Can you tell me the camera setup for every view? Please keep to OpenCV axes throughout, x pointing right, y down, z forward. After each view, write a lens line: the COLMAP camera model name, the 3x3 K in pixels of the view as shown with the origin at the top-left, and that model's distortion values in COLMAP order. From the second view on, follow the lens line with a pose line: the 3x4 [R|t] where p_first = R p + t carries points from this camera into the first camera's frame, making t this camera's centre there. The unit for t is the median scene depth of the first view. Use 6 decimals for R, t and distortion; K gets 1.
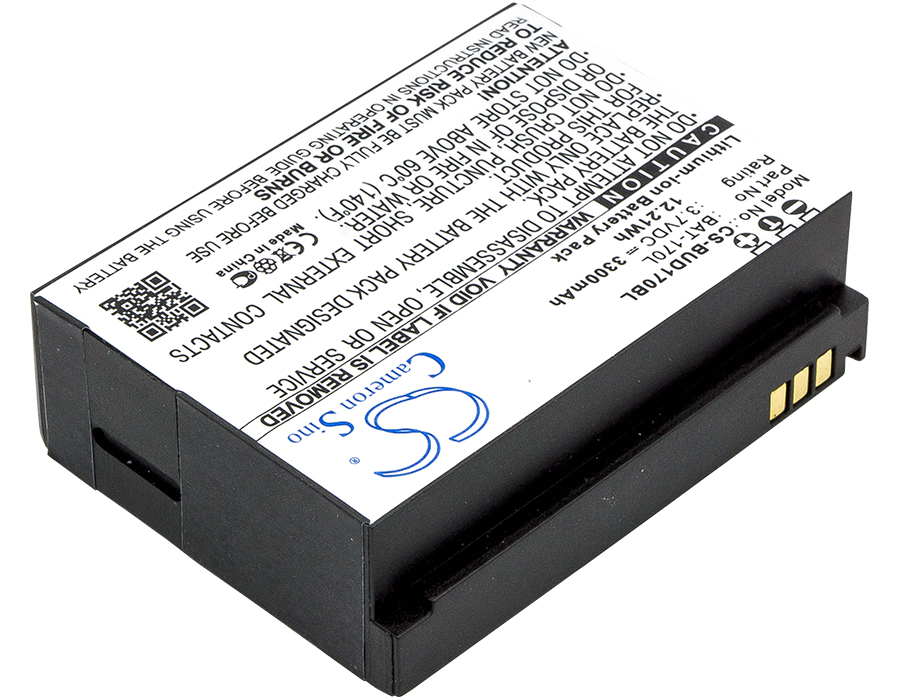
lens RADIAL K [[3991.5, 0, 456.2], [0, 3991.5, 350.5], [0, 0, 1]] dist [-0.116313, 0.000000]
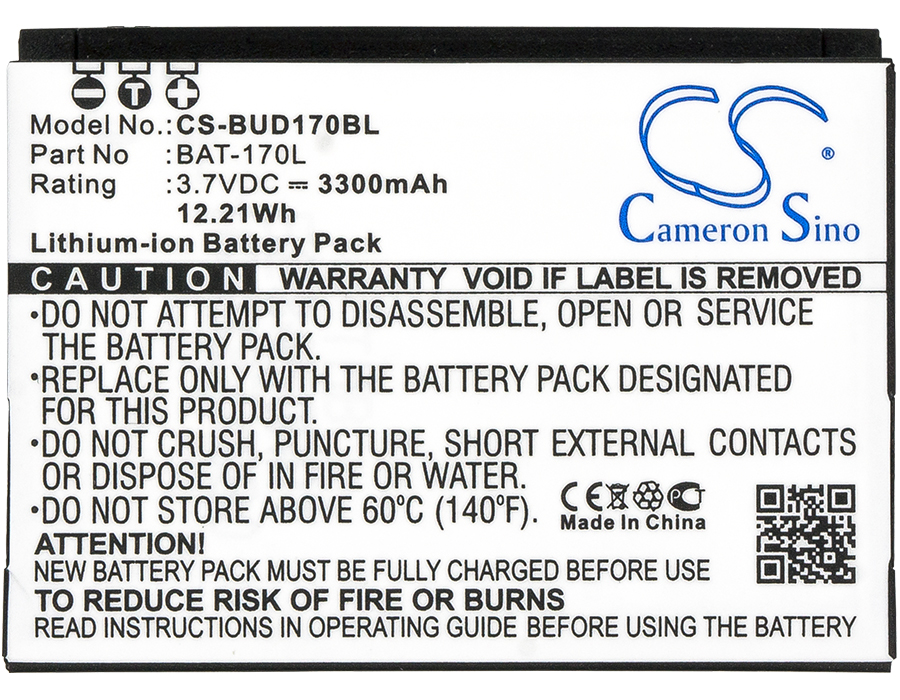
lens RADIAL K [[3991.5, 0, 450.5], [0, 3991.5, 349.9], [0, 0, 1]] dist [-0.116313, 0.000000]
pose [[-0.697514, -0.716563, -0.003464, 0.002910], [0.463448, -0.454805, 0.760505, -0.618704], [-0.546525, 0.528858, 0.649322, 0.490079]]
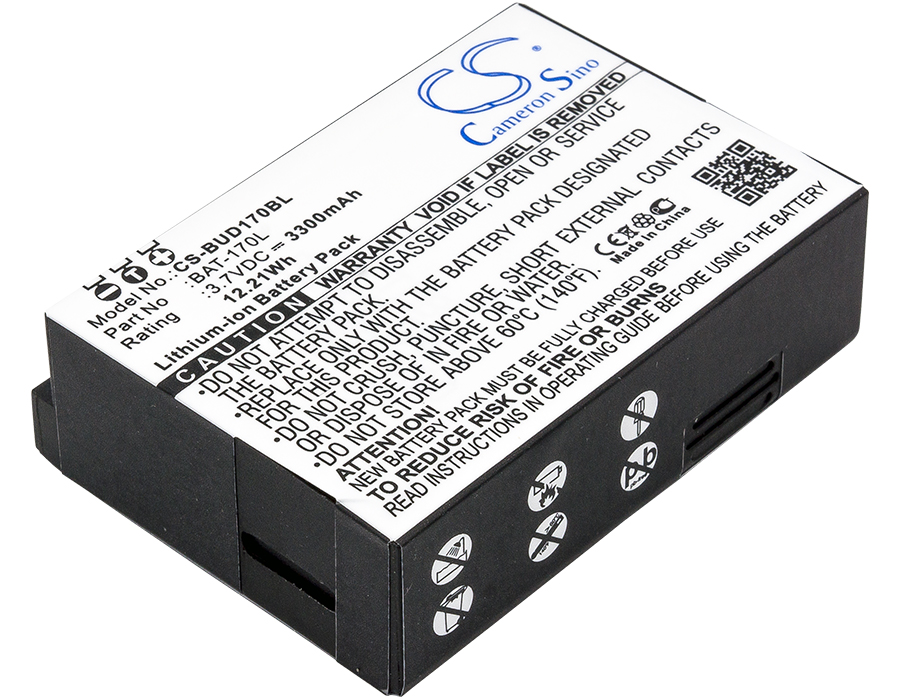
lens RADIAL K [[3991.5, 0, 455.5], [0, 3991.5, 349.5], [0, 0, 1]] dist [-0.116313, 0.000000]
pose [[-0.999589, 0.019602, -0.020925, 0.021135], [-0.018046, 0.136976, 0.990410, -1.003565], [0.022280, 0.990380, -0.136566, 1.157252]]
